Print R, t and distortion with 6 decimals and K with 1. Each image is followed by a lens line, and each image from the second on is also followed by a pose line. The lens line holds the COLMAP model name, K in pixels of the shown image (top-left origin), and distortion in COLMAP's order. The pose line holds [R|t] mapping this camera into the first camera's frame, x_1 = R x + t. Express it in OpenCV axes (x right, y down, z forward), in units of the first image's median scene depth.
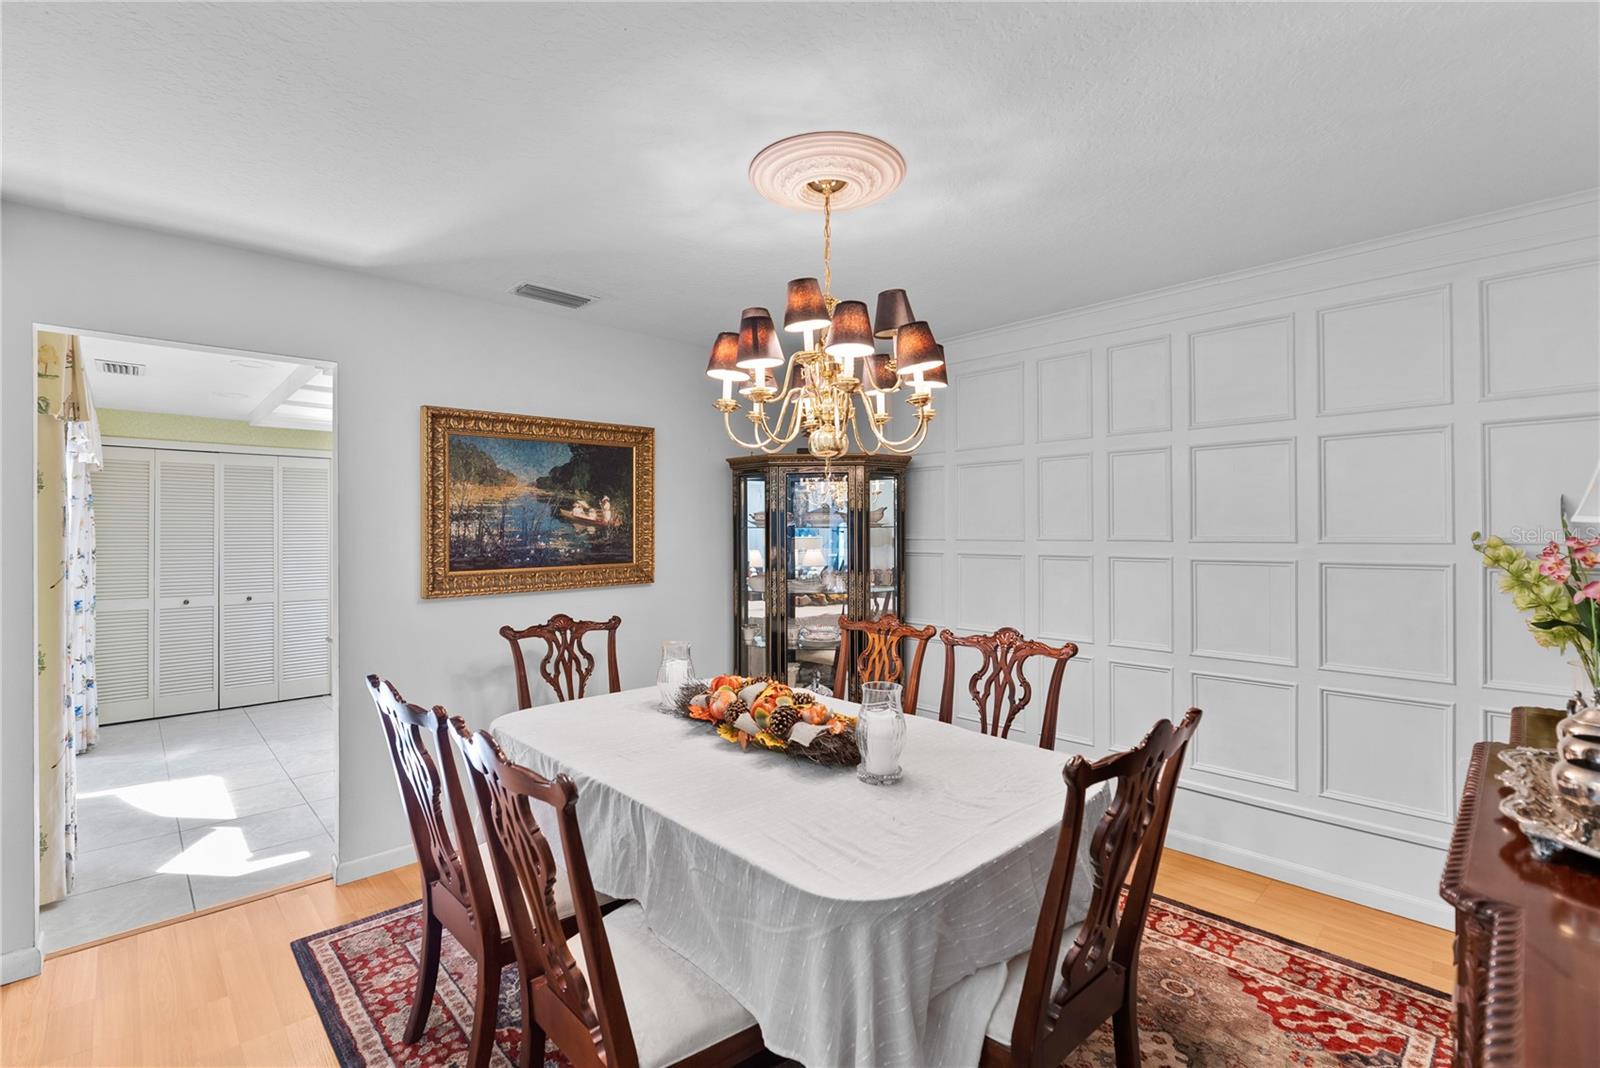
lens RADIAL K [[711.4, 0, 805.5], [0, 711.4, 531.2], [0, 0, 1]] dist [-0.013439, 0.000637]
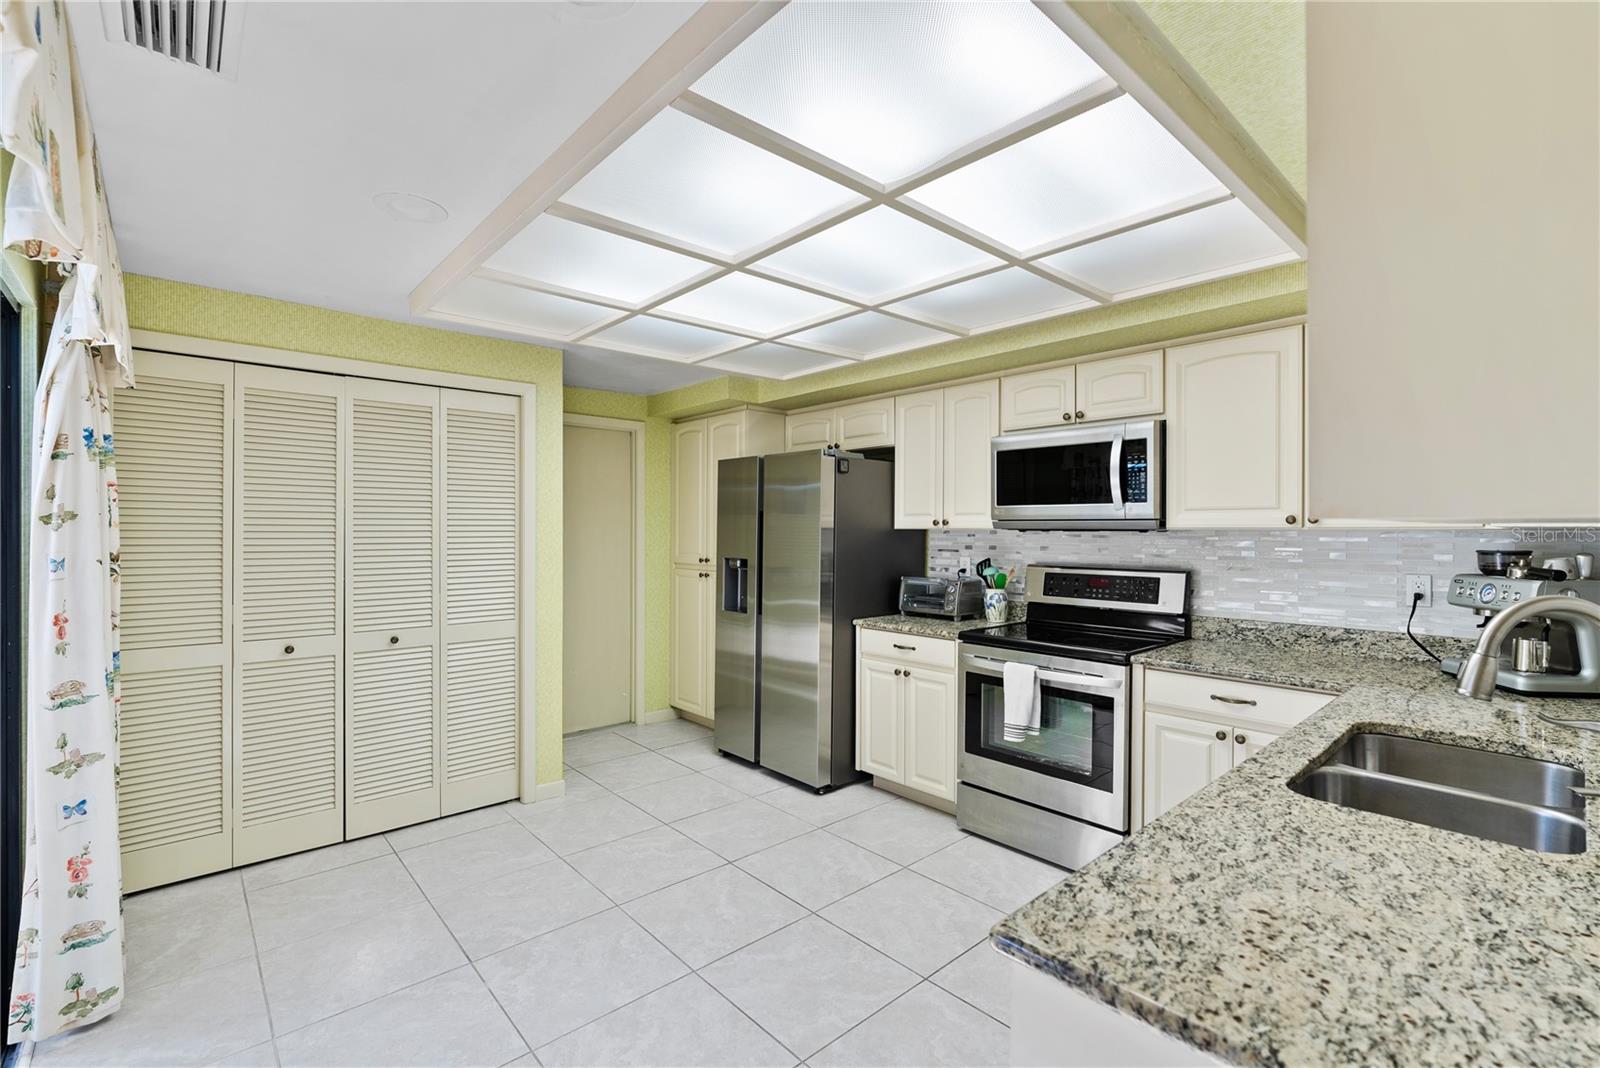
lens RADIAL K [[711.4, 0, 805.5], [0, 711.4, 531.2], [0, 0, 1]] dist [-0.013439, 0.000637]
pose [[0.999187, 0.005082, -0.039995, -0.457553], [-0.004886, 0.999976, 0.004996, 0.005331], [0.040020, -0.004796, 0.999187, 0.469936]]
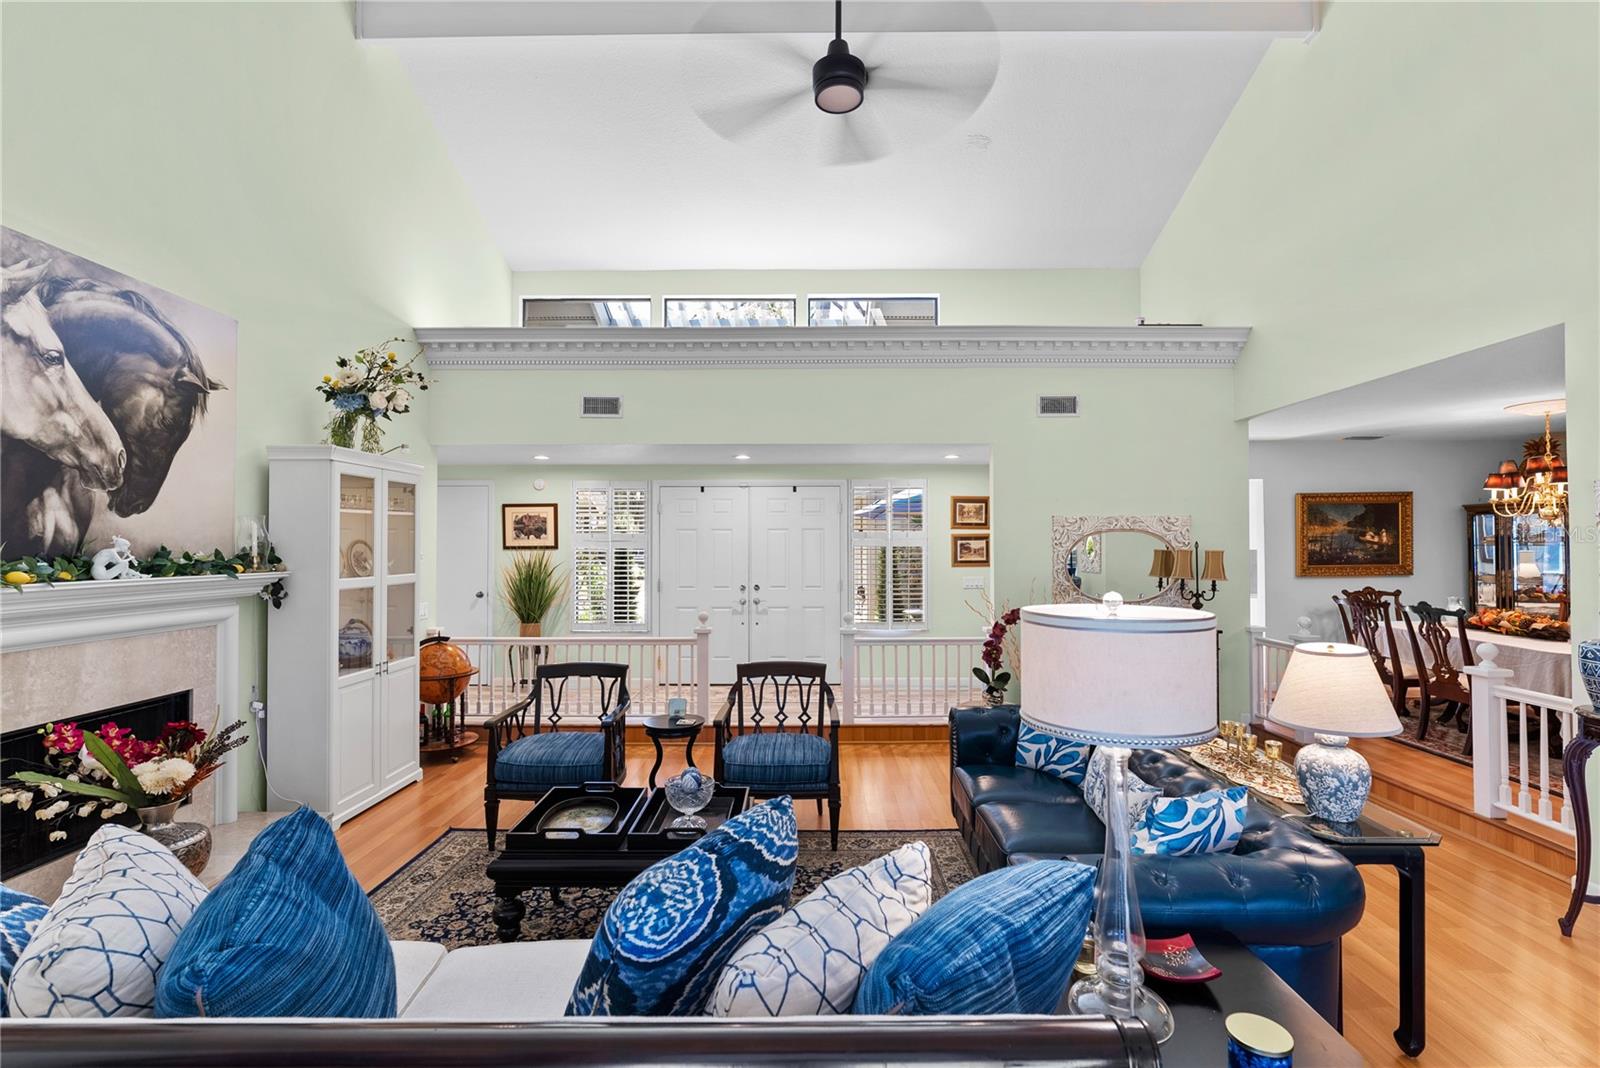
lens RADIAL K [[711.4, 0, 805.5], [0, 711.4, 531.2], [0, 0, 1]] dist [-0.013439, 0.000637]
pose [[0.714490, -0.011939, -0.699544, -0.067234], [0.001781, 0.999882, -0.015245, -0.018571], [0.699643, 0.009647, 0.714427, -1.583993]]
